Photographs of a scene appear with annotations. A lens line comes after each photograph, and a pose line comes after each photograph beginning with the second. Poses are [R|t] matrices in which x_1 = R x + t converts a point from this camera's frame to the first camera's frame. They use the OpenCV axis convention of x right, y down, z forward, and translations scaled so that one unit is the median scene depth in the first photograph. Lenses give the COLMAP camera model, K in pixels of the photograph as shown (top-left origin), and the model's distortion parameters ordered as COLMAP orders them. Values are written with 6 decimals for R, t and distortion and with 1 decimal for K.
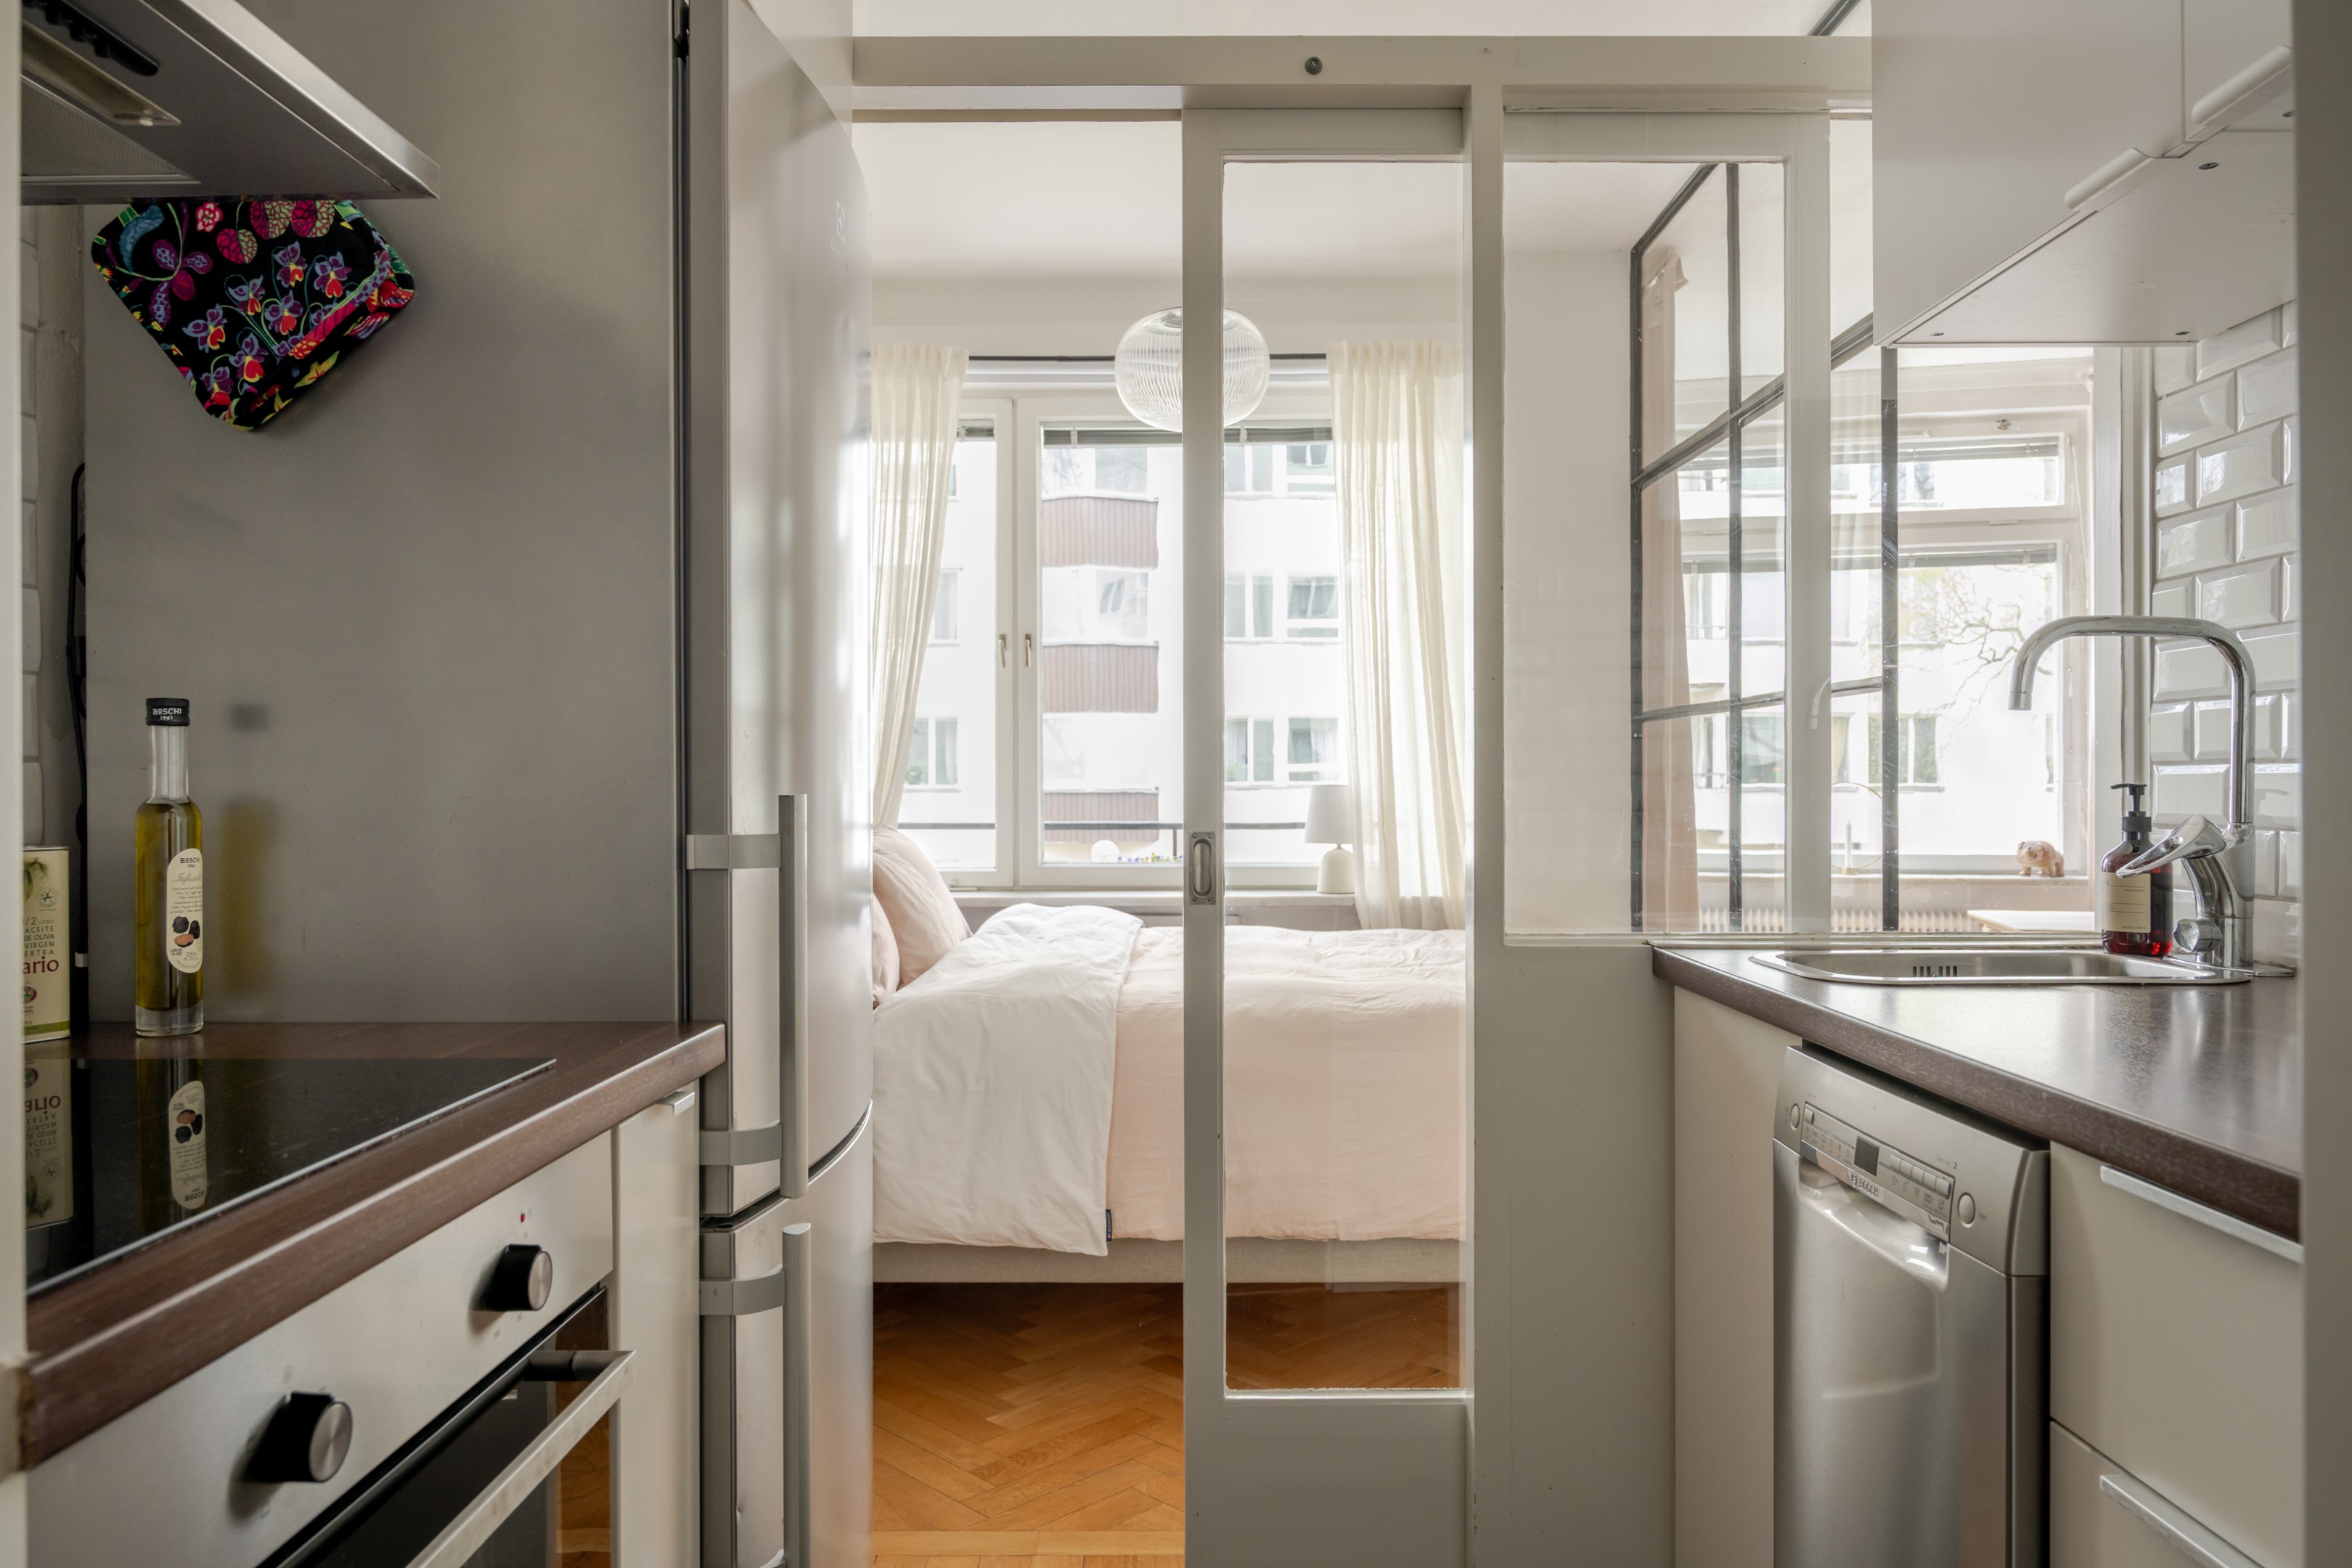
lens RADIAL K [[1611.3, 0, 1176.0], [0, 1611.3, 784.0], [0, 0, 1]] dist [0.000763, -0.000395]
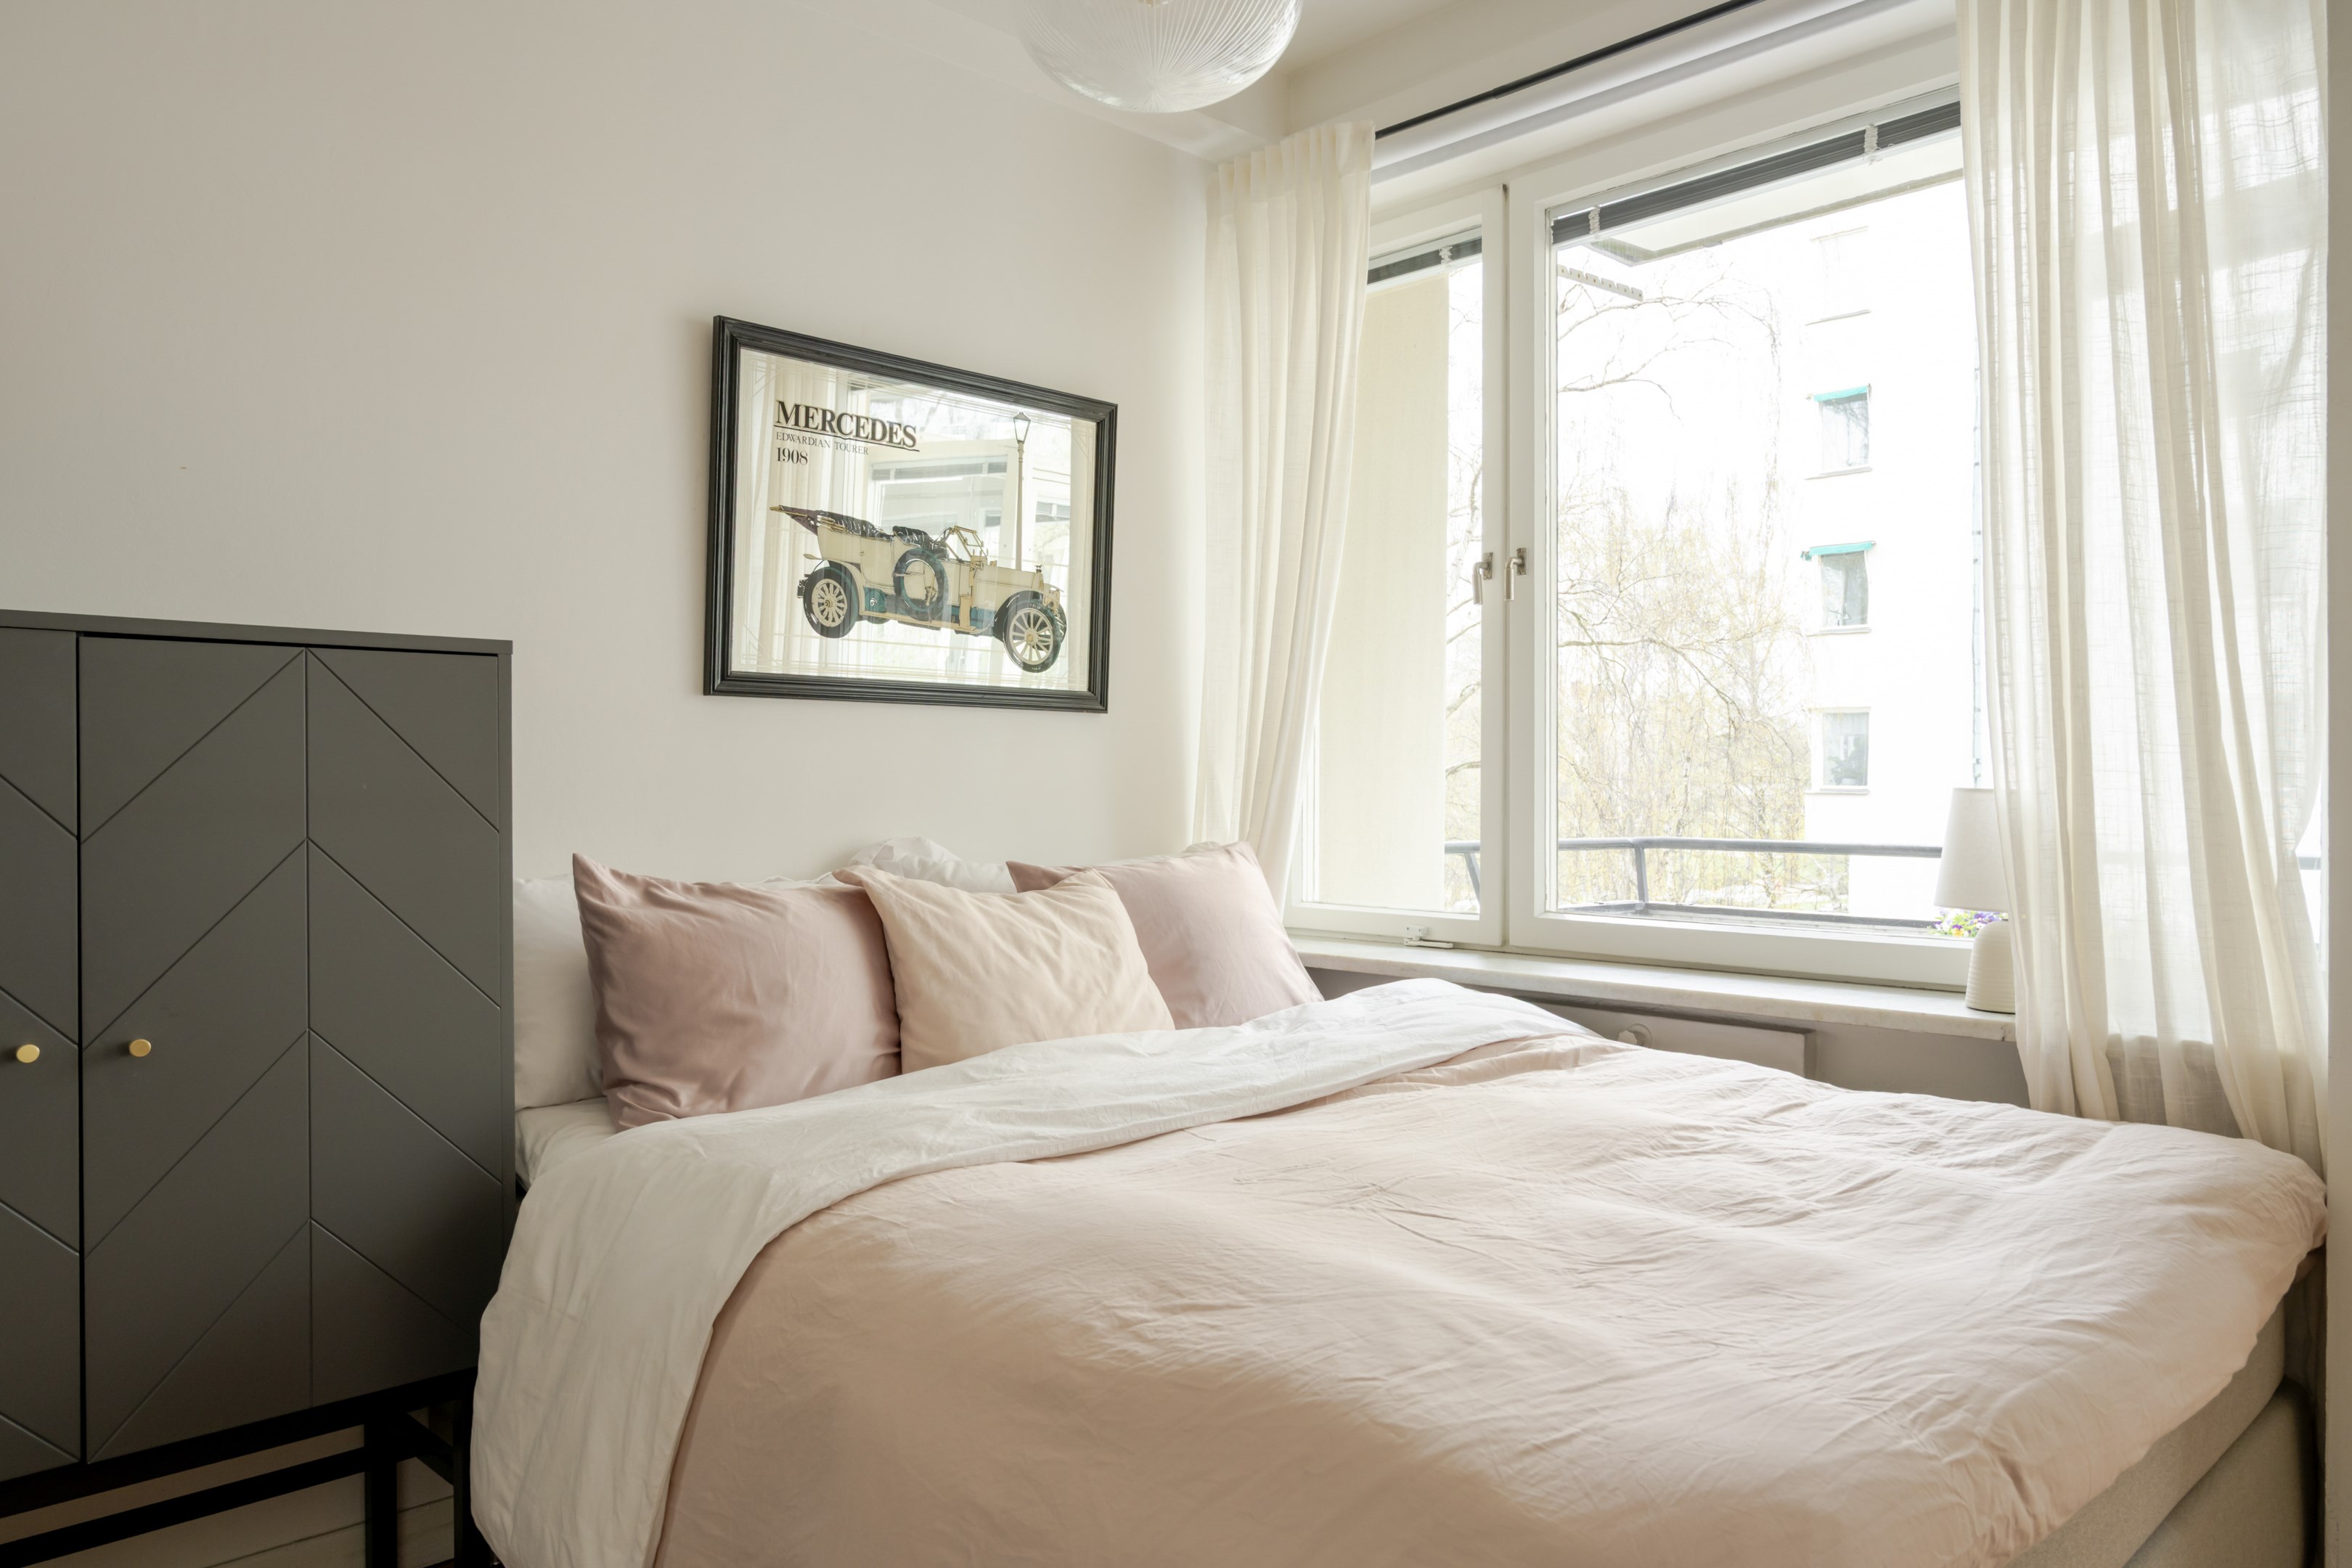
lens RADIAL K [[1611.3, 0, 1176.0], [0, 1611.3, 784.0], [0, 0, 1]] dist [0.000763, -0.000395]
pose [[0.696536, 0.001249, -0.717521, 0.267616], [-0.002869, 0.999995, -0.001044, -0.000018], [0.717516, 0.002786, 0.696536, 0.461416]]
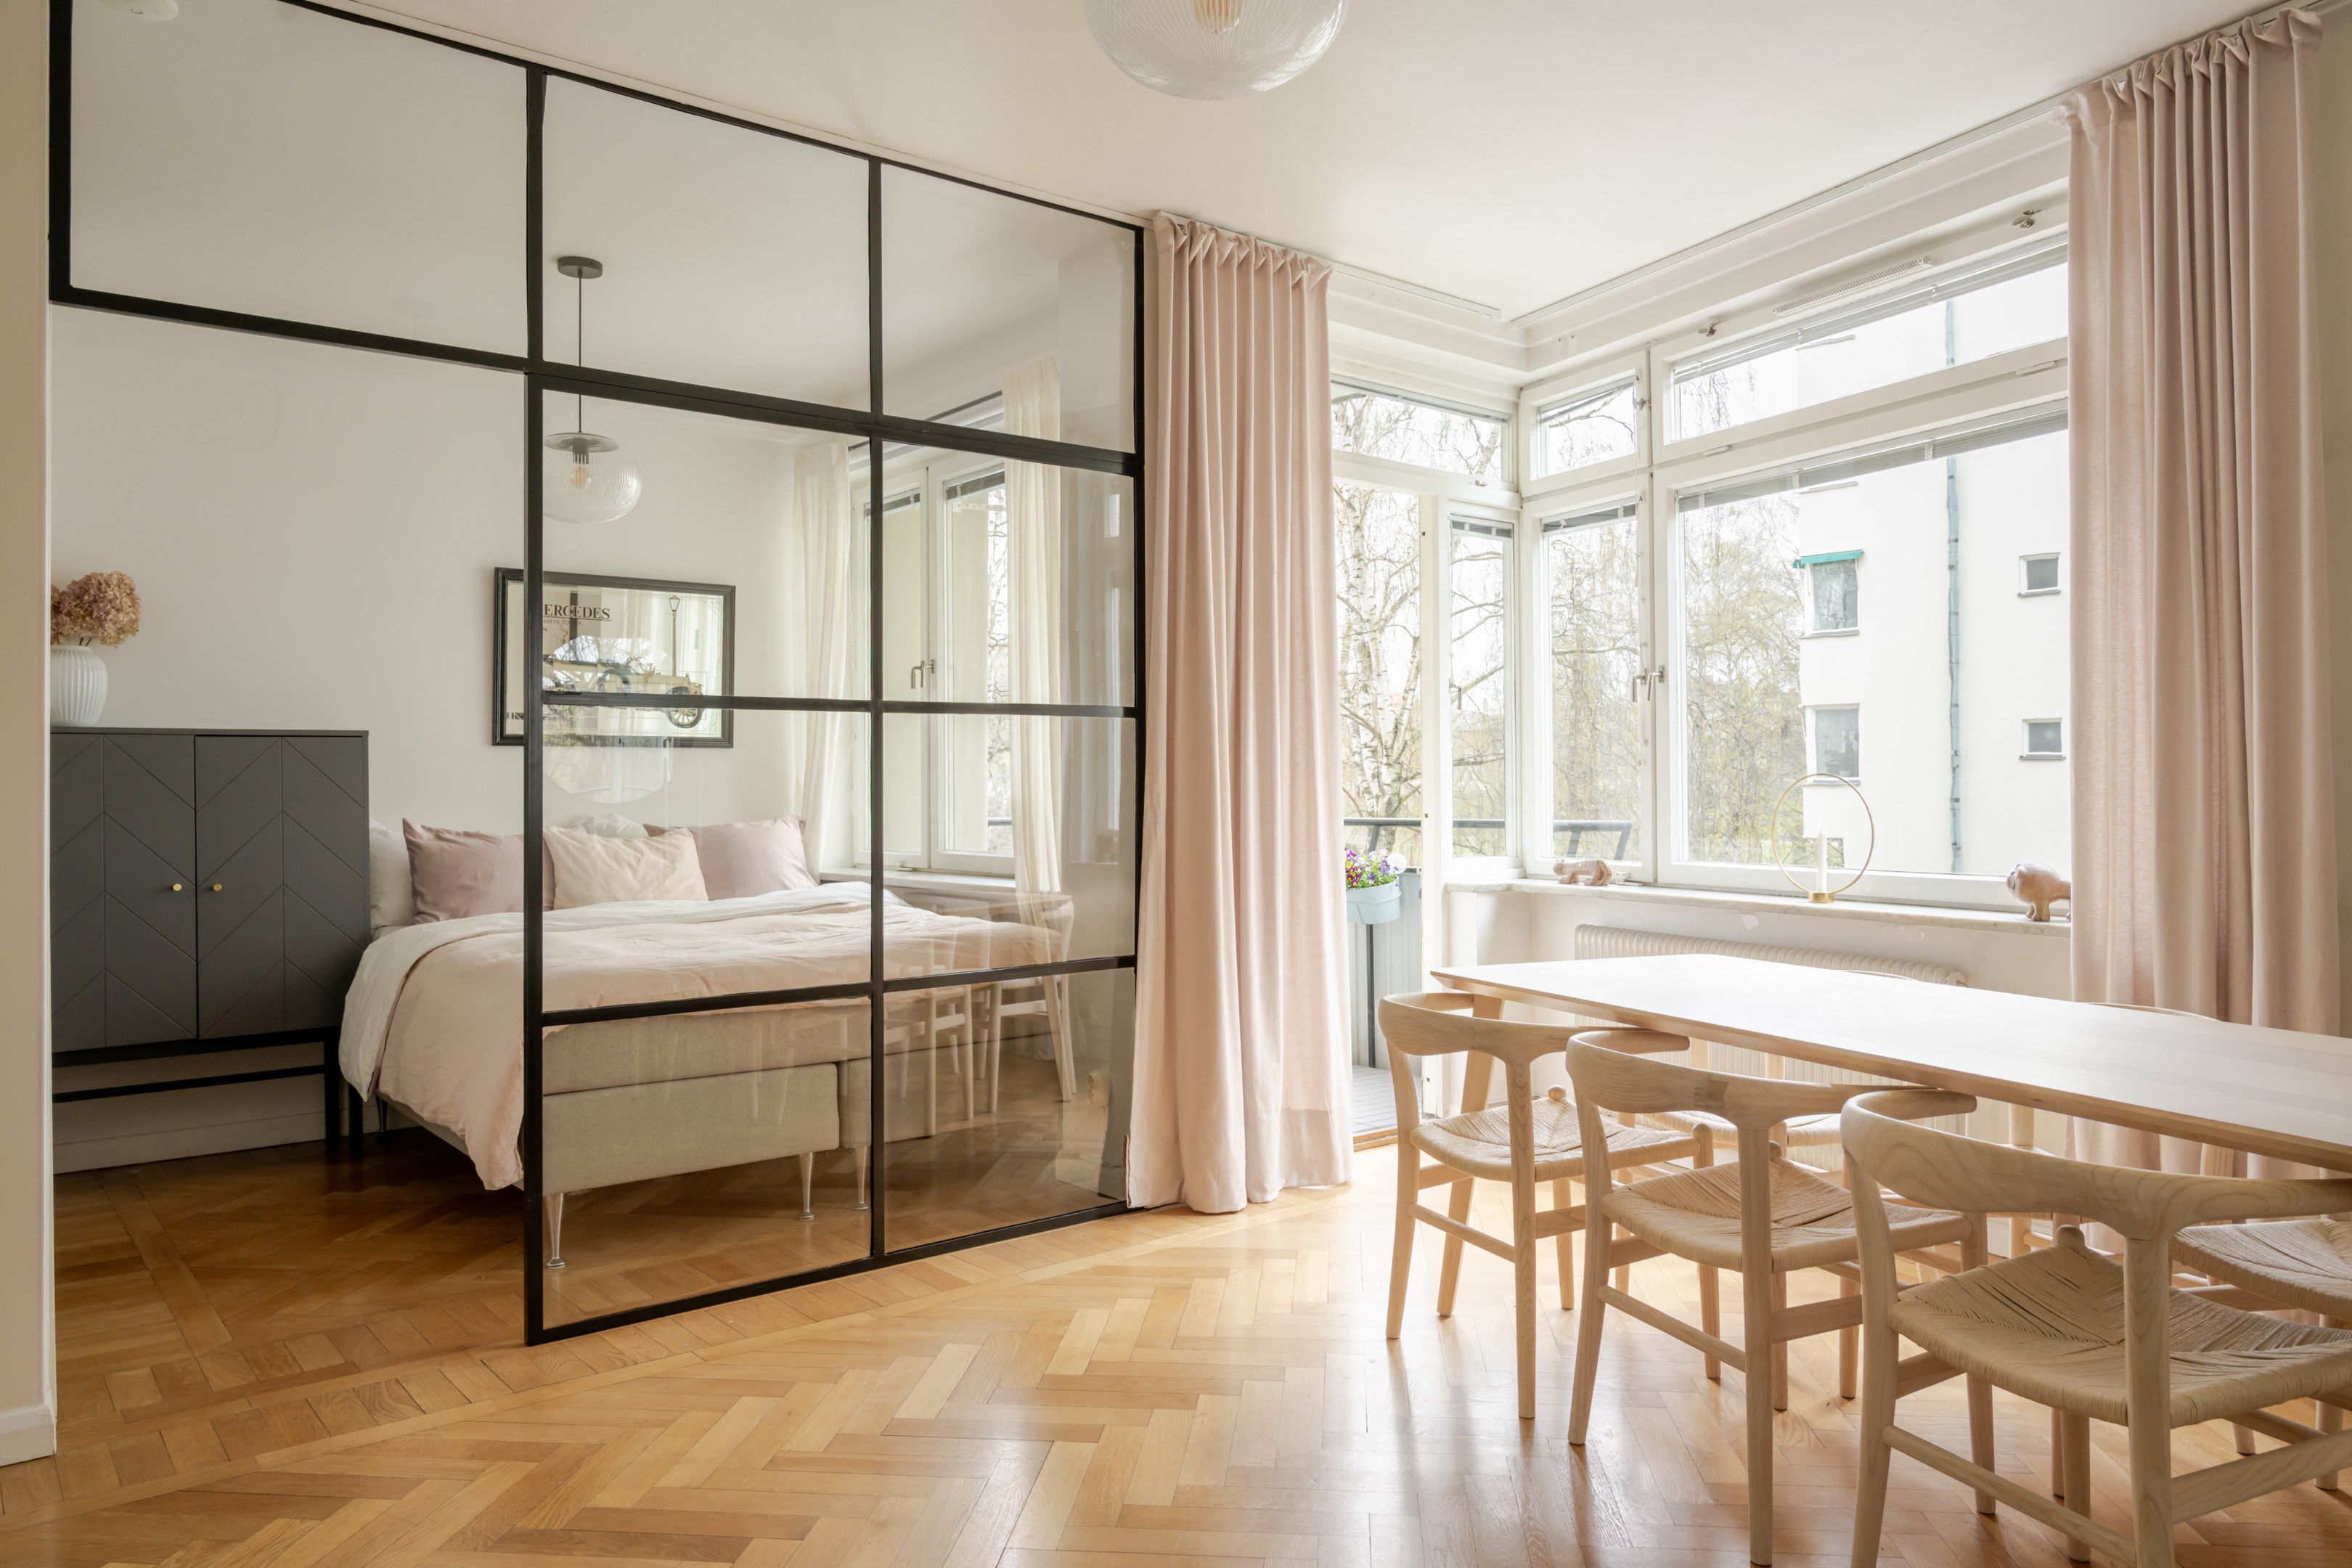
lens RADIAL K [[1568.9, 0, 1176.0], [0, 1568.9, 784.0], [0, 0, 1]] dist [0.004435, 0.000189]
pose [[0.631689, -0.005259, -0.775204, 0.932816], [0.007833, 0.999969, -0.000400, 0.001348], [0.775182, -0.005819, 0.631711, 0.397318]]
